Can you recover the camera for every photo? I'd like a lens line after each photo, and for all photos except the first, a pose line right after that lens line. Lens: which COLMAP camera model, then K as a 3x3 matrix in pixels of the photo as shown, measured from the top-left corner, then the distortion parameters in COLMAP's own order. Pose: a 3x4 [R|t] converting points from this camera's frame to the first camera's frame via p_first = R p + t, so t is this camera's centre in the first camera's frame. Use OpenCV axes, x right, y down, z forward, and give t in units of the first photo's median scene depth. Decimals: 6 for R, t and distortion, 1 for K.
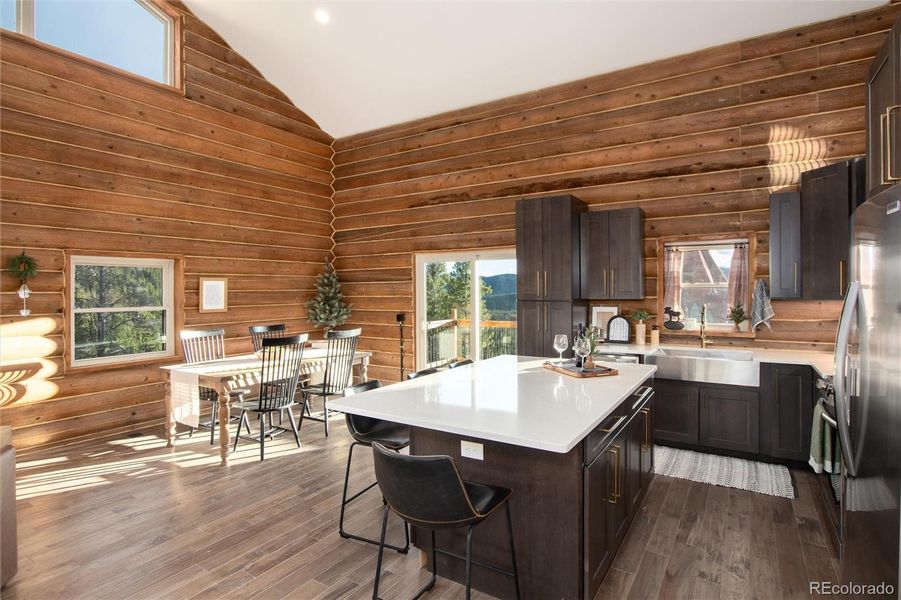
lens RADIAL K [[449.2, 0, 458.4], [0, 449.2, 293.7], [0, 0, 1]] dist [-0.002965, 0.000577]
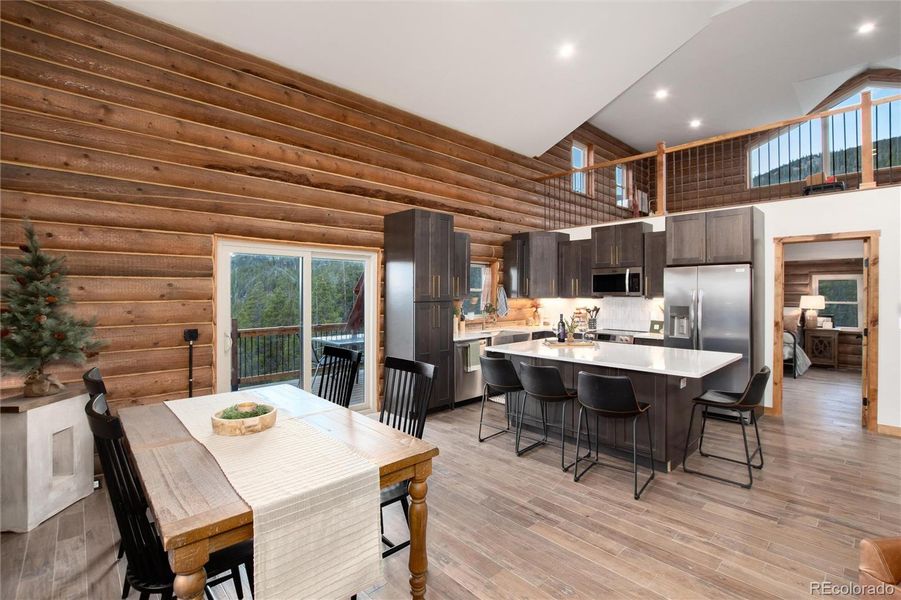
lens RADIAL K [[416.1, 0, 447.5], [0, 416.1, 297.0], [0, 0, 1]] dist [-0.033732, 0.006143]
pose [[0.265840, -0.002719, 0.964013, -0.690507], [0.009735, 0.999953, 0.000136, 0.003405], [-0.963968, 0.009349, 0.265854, 0.576371]]
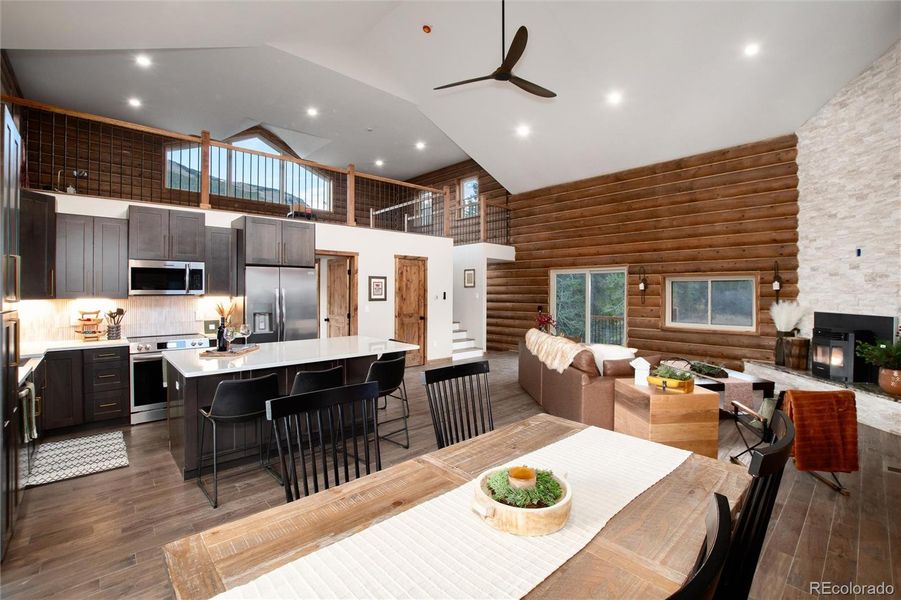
lens RADIAL K [[416.1, 0, 465.2], [0, 416.1, 293.0], [0, 0, 1]] dist [-0.033732, 0.006143]
pose [[-0.972500, 0.002014, 0.232896, -0.381423], [0.005831, 0.999860, 0.015699, -0.008016], [-0.232831, 0.016625, -0.972375, 1.132161]]
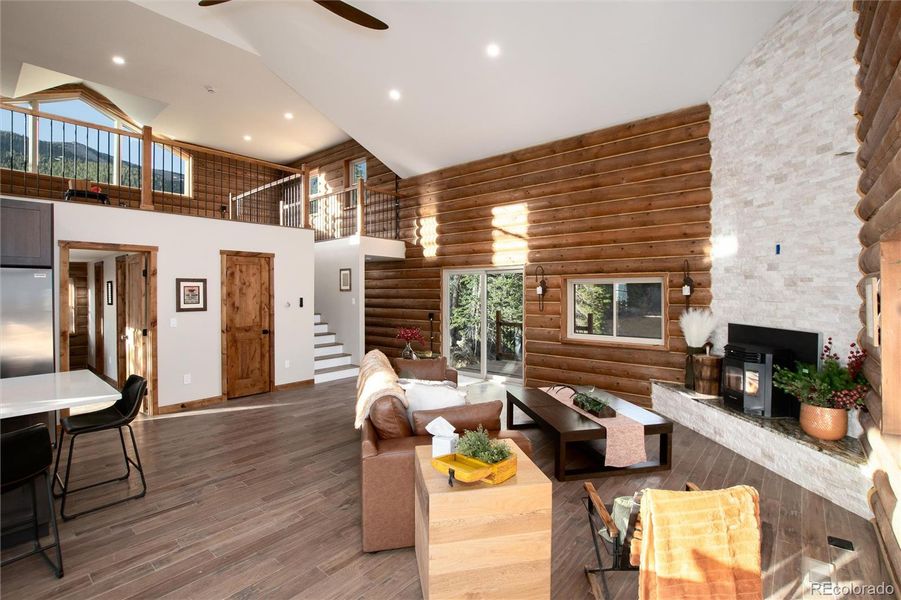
lens RADIAL K [[416.1, 0, 478.0], [0, 416.1, 291.2], [0, 0, 1]] dist [-0.033732, 0.006143]
pose [[-0.993535, 0.006500, 0.113343, -0.580848], [0.008651, 0.999791, 0.018498, -0.023016], [-0.113199, 0.019359, -0.993384, 0.825504]]
